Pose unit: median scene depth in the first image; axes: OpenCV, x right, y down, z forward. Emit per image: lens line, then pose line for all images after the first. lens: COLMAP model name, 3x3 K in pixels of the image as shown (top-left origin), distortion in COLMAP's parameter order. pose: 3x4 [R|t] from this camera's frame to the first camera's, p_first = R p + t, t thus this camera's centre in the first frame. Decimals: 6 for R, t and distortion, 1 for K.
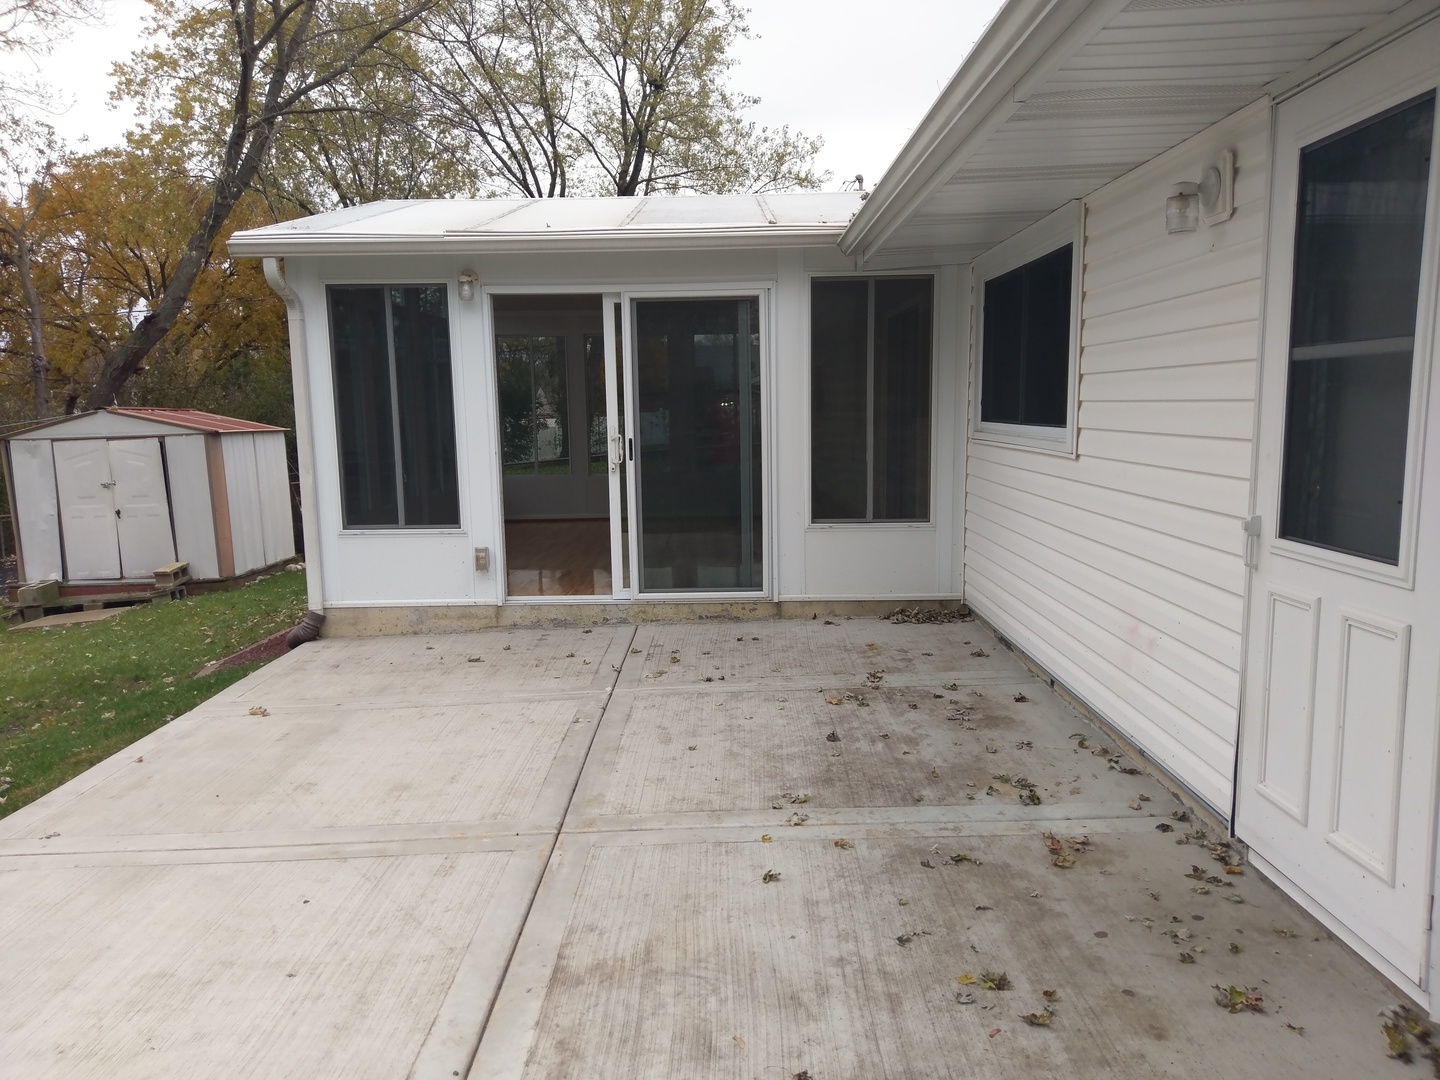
lens RADIAL K [[1033.4, 0, 720.0], [0, 1033.4, 540.0], [0, 0, 1]] dist [-0.001237, 0.046683]
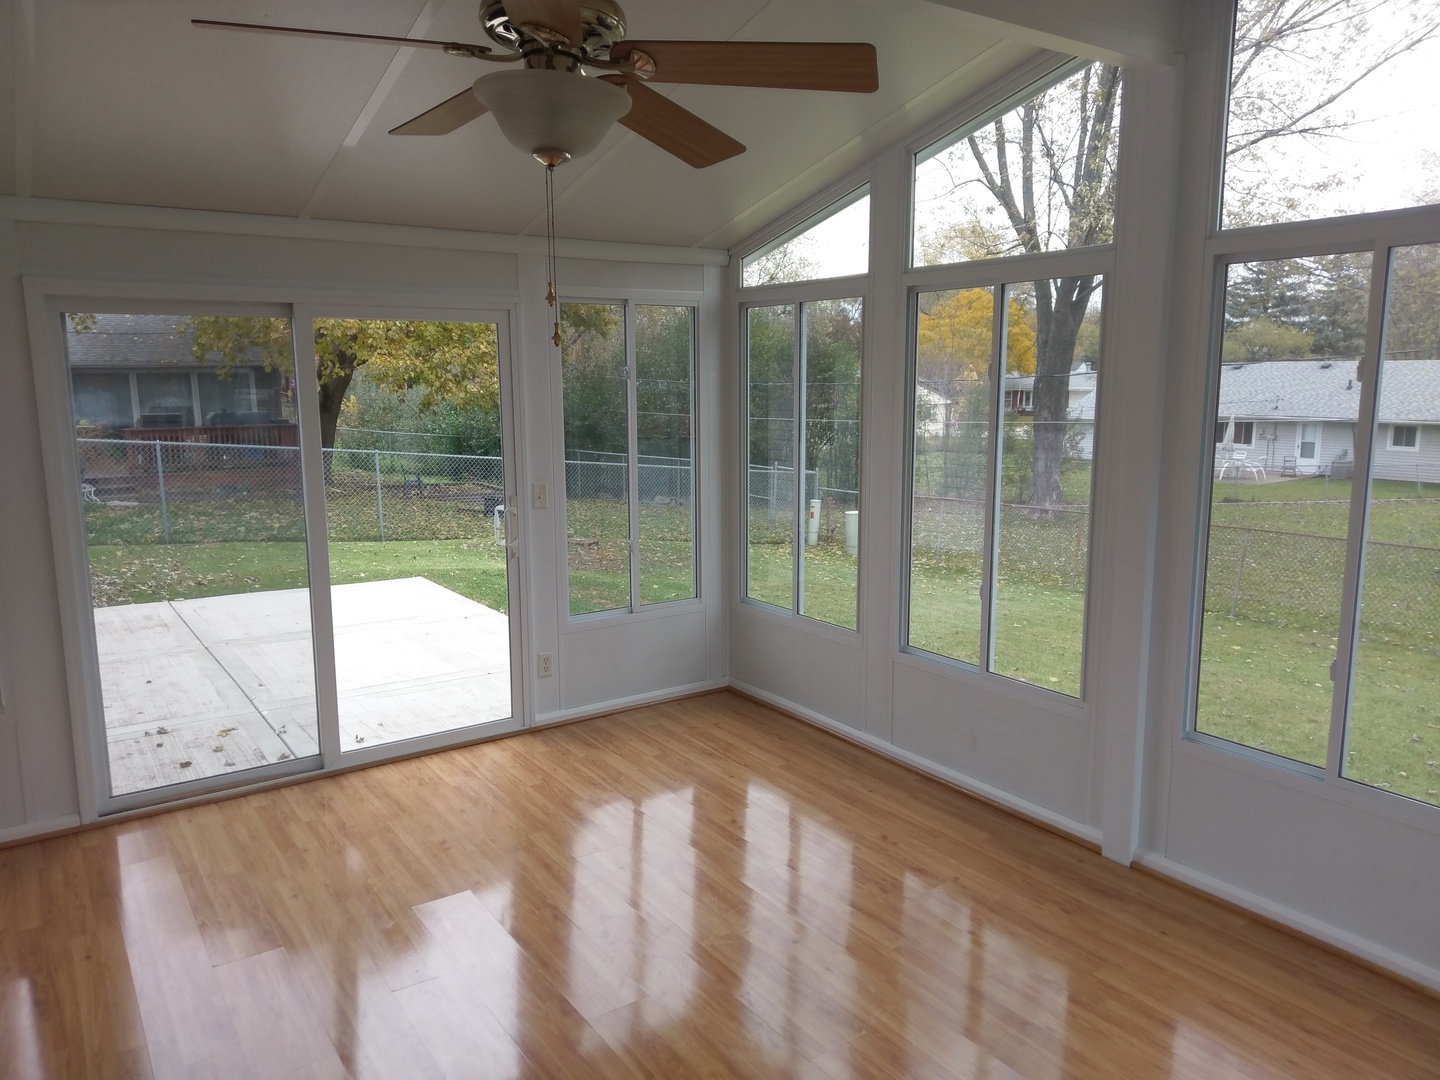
lens RADIAL K [[1033.4, 0, 720.0], [0, 1033.4, 540.0], [0, 0, 1]] dist [-0.001237, 0.046683]
pose [[-0.816865, 0.116245, -0.564995, 0.101665], [-0.055545, 0.959080, 0.277633, -0.379649], [0.574149, 0.258171, -0.776982, 2.176288]]
